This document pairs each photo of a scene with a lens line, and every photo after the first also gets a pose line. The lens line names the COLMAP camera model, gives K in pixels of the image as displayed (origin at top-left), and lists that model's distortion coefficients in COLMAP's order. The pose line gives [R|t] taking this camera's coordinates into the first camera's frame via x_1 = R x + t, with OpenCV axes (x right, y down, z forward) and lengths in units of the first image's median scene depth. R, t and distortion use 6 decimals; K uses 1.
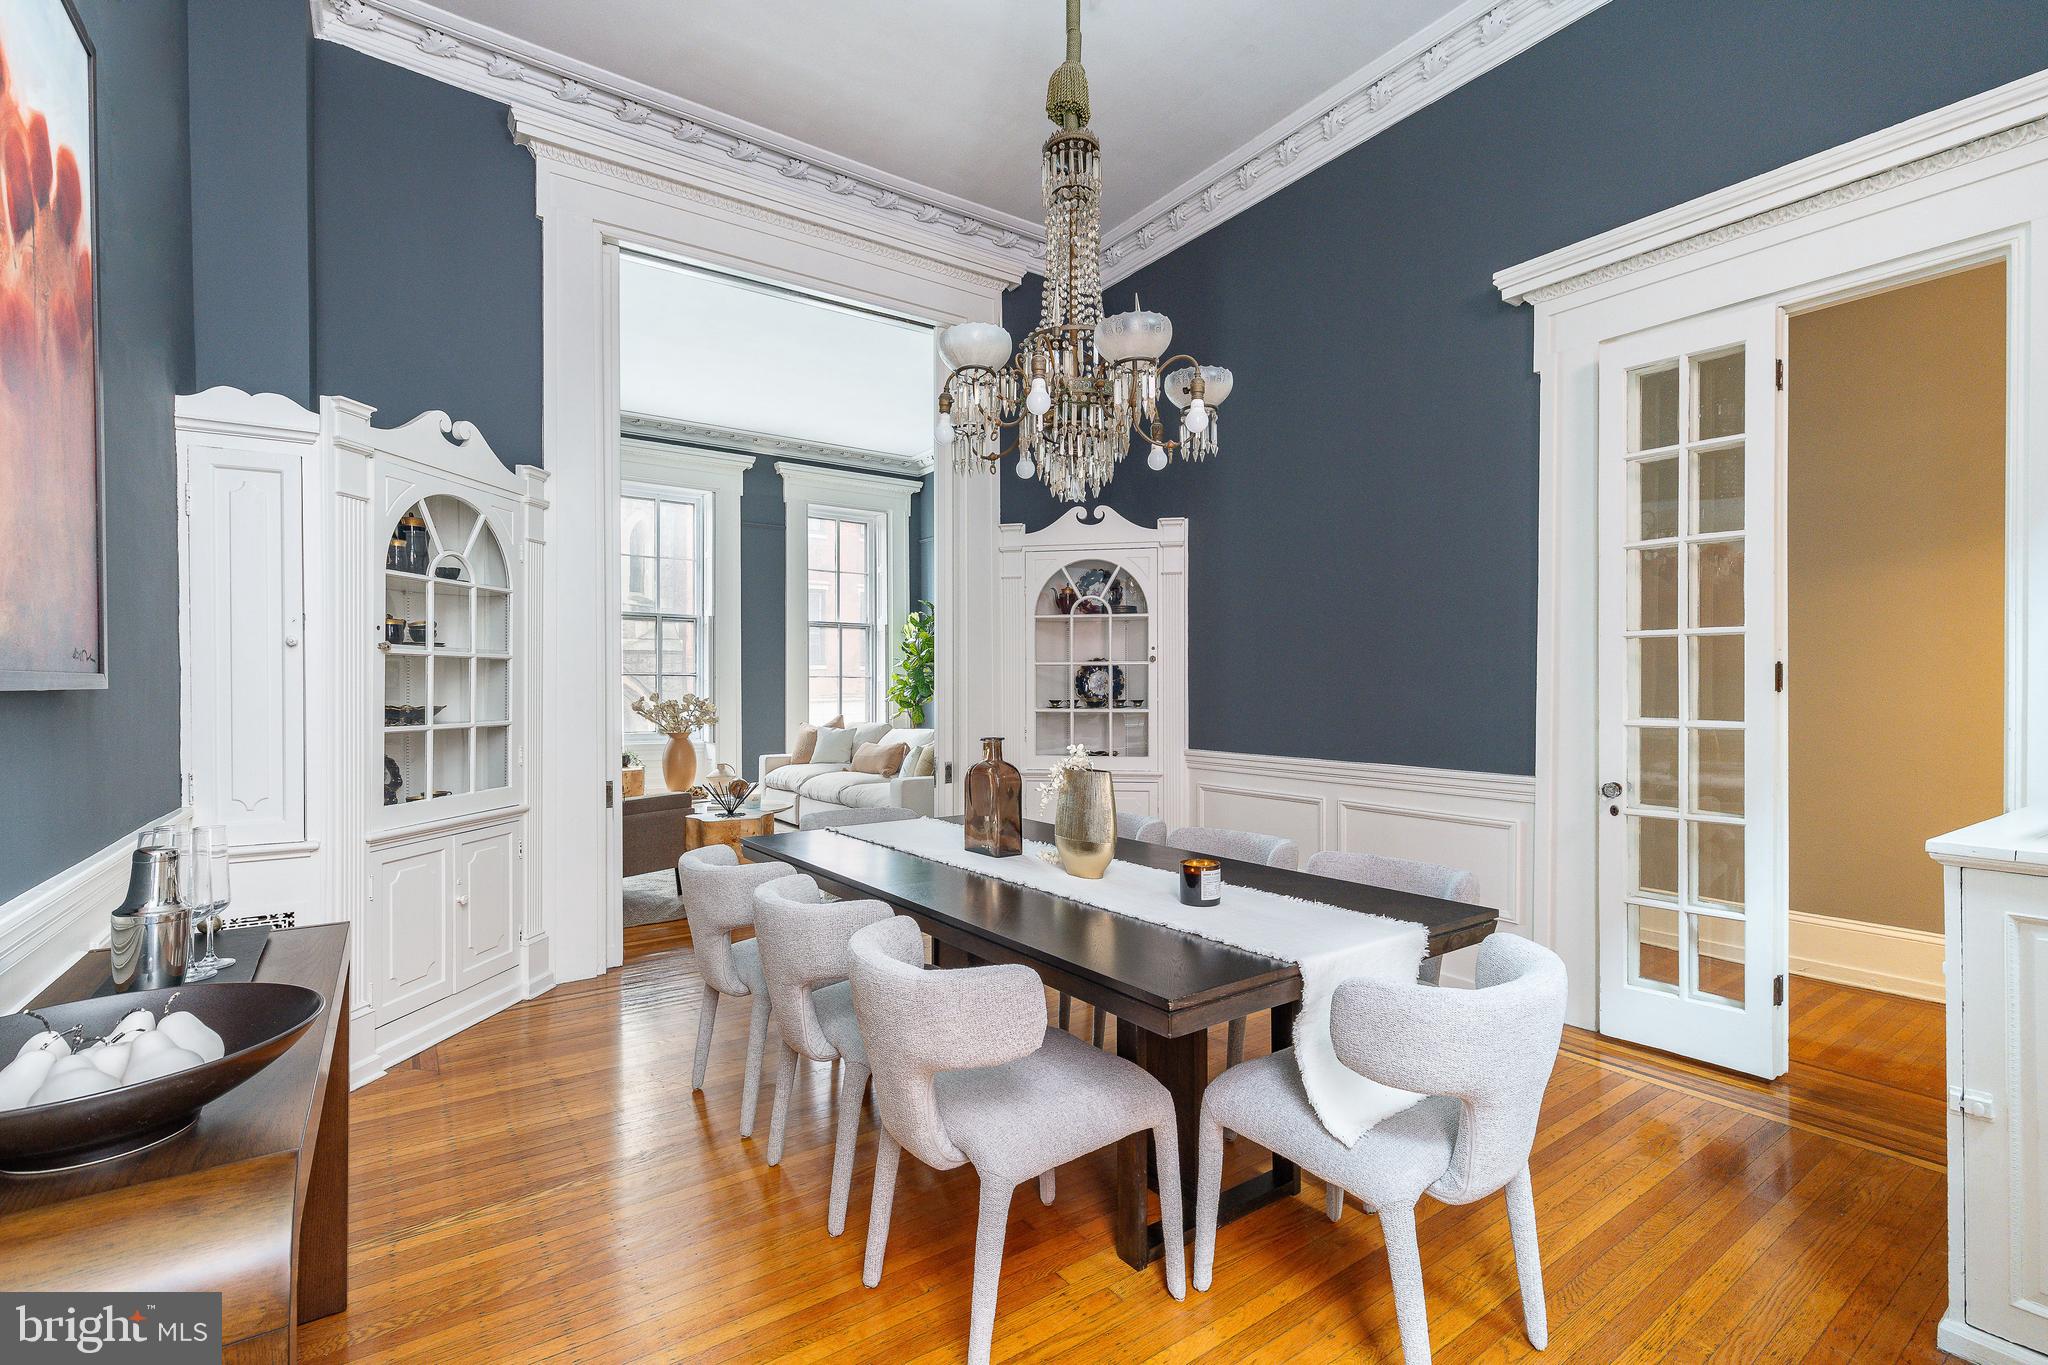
lens RADIAL K [[924.5, 0, 1022.2], [0, 924.5, 689.2], [0, 0, 1]] dist [0.000682, -0.000035]
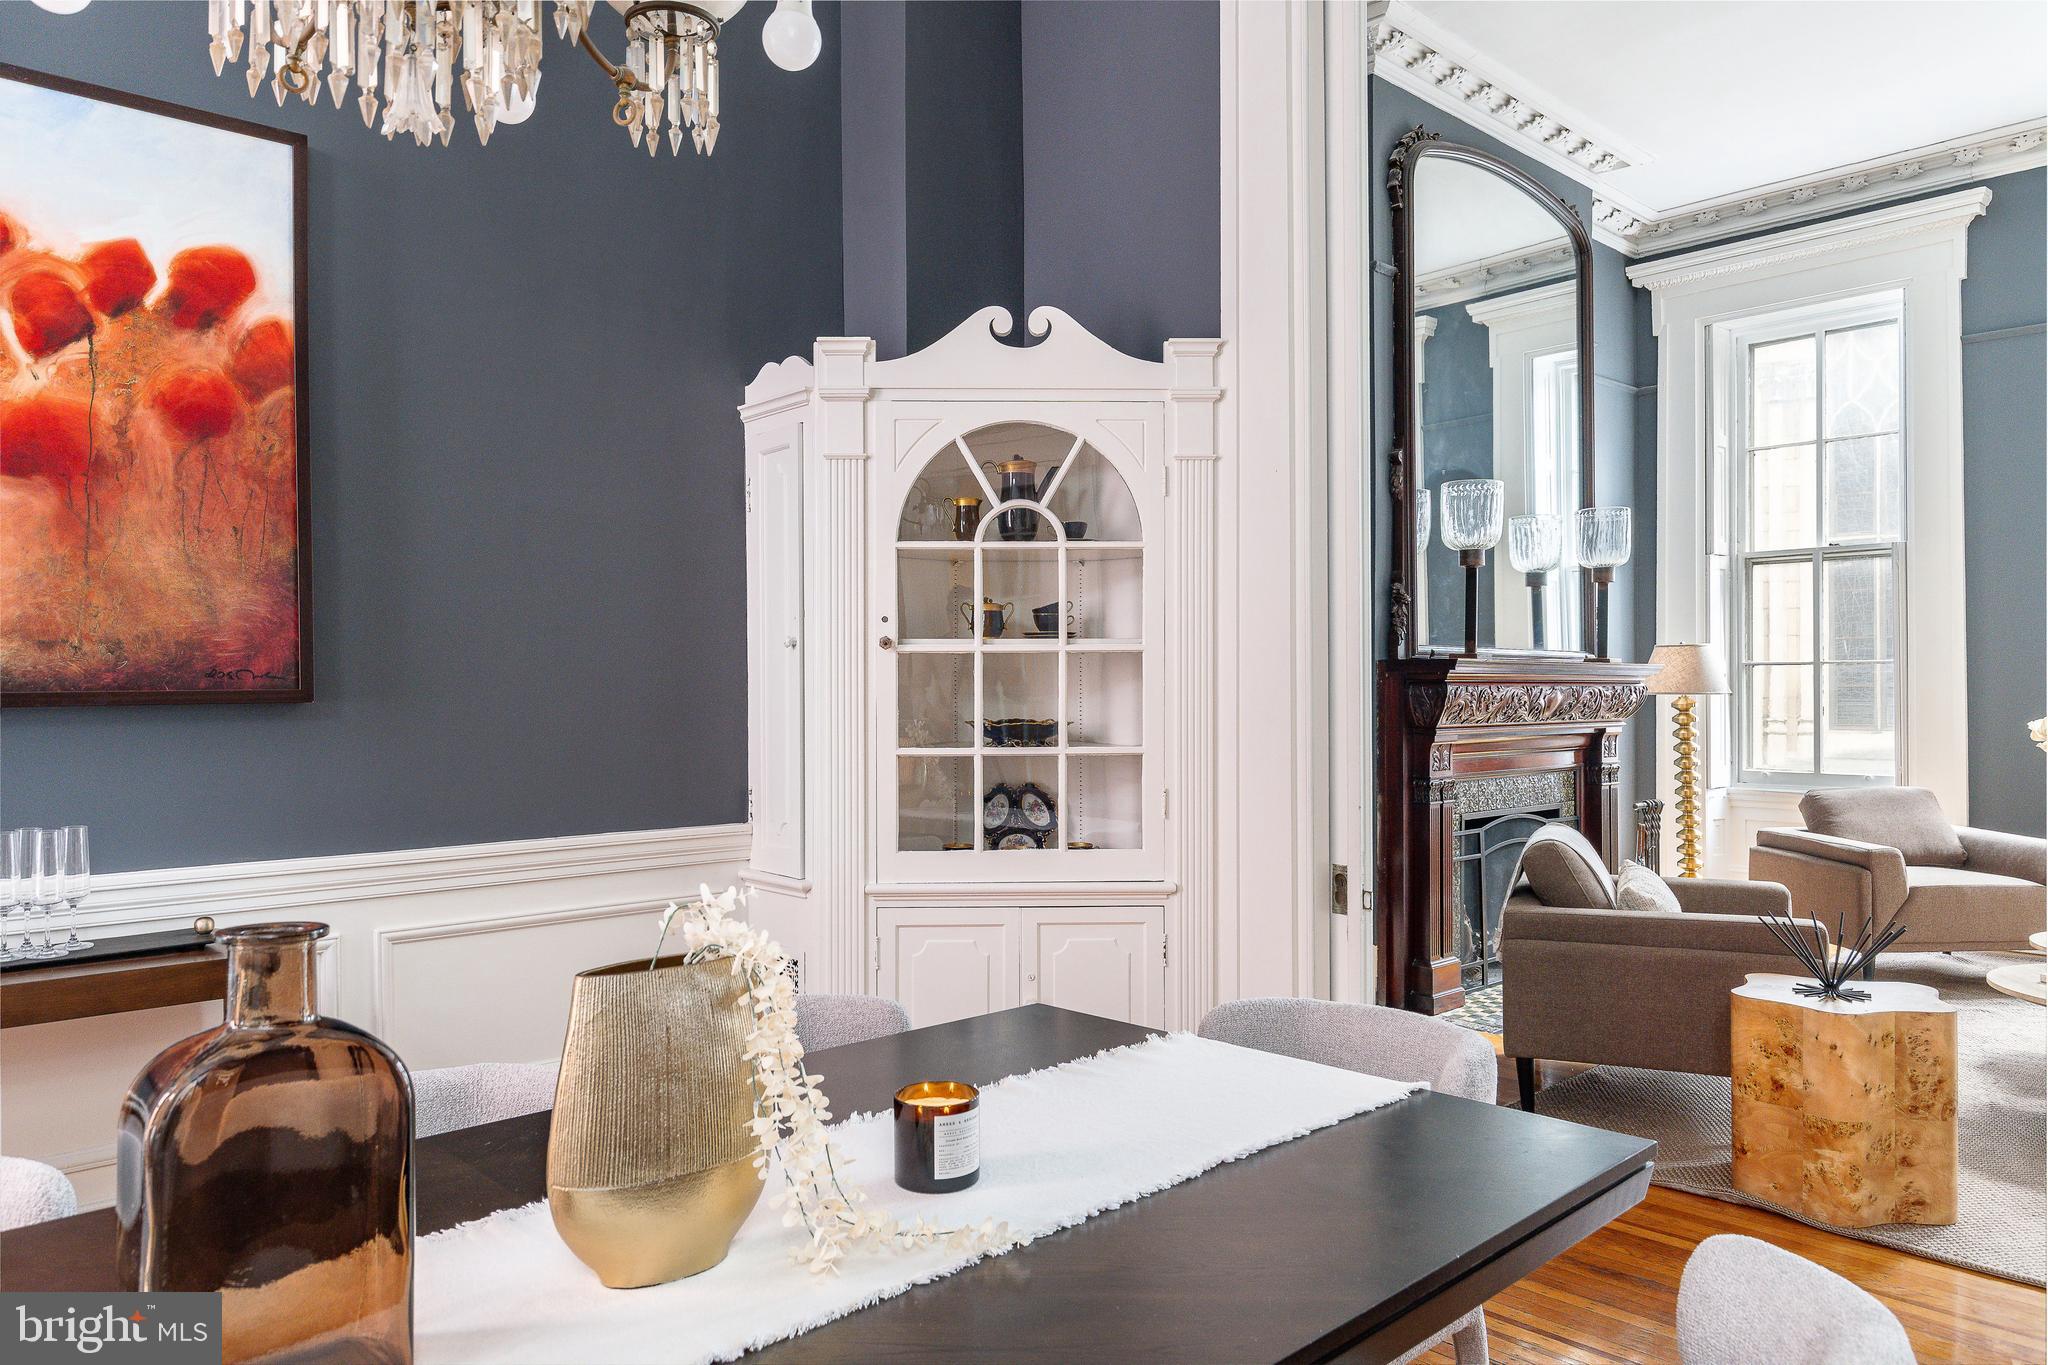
lens RADIAL K [[1402.6, 0, 1024.0], [0, 1402.6, 682.5], [0, 0, 1]] dist [0.000056, -0.000599]
pose [[0.157367, 0.002571, -0.987537, 0.252506], [-0.002021, 0.999995, 0.002282, -0.008966], [0.987538, 0.001637, 0.157371, 0.488555]]
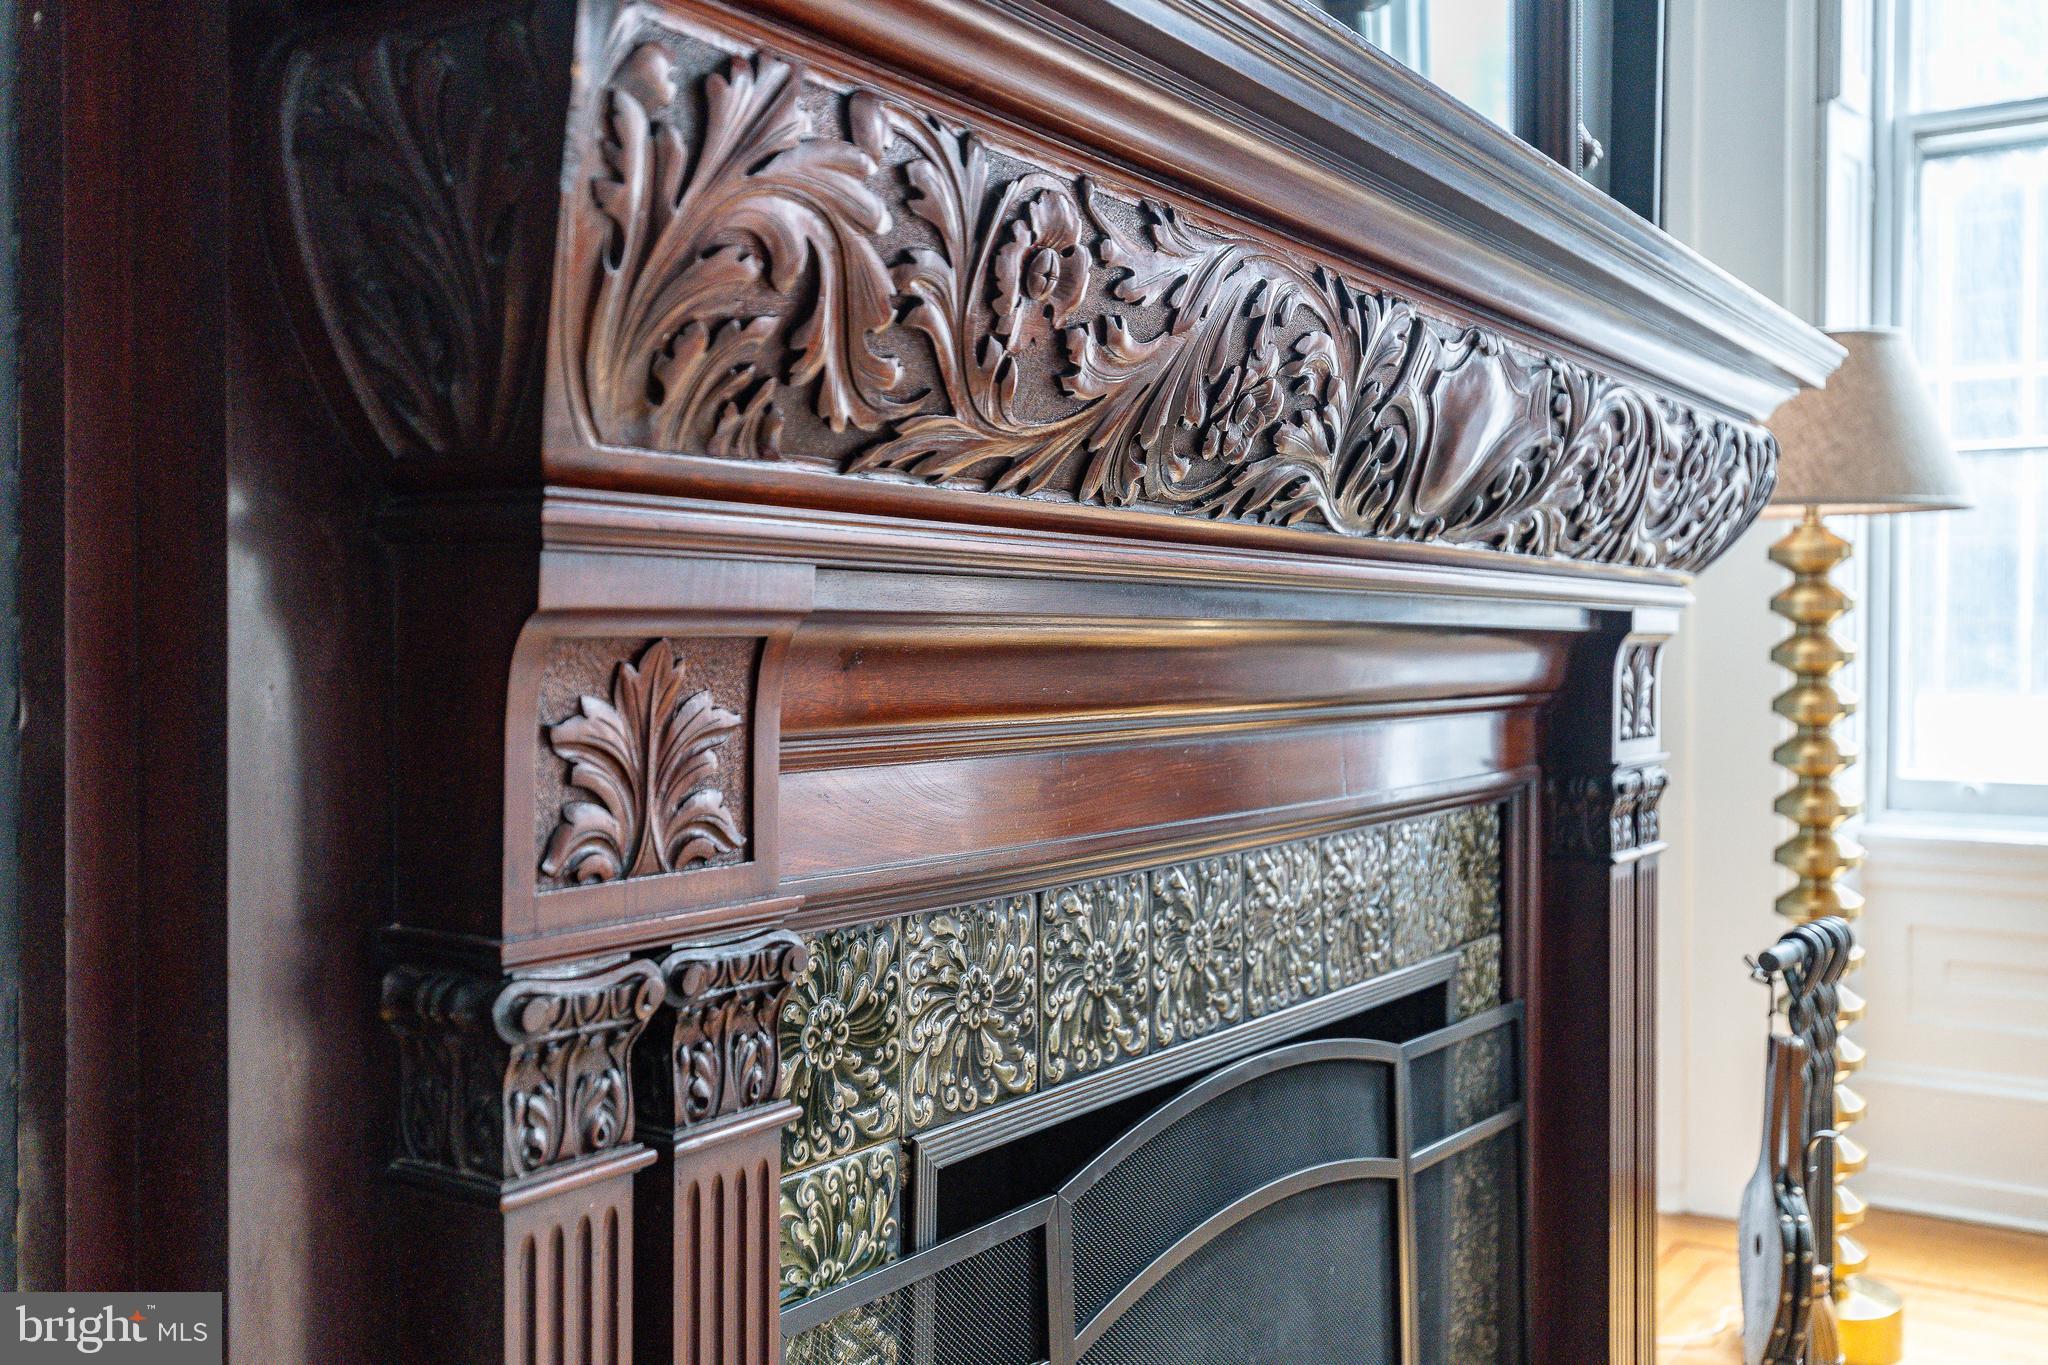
lens RADIAL K [[1961.9, 0, 1025.2], [0, 1961.9, 643.7], [0, 0, 1]] dist [0.010563, 0.003999]
pose [[0.378601, 0.009512, -0.925511, -0.495226], [-0.009506, 0.999934, 0.006388, 0.033907], [0.925511, 0.006379, 0.378667, 0.888849]]
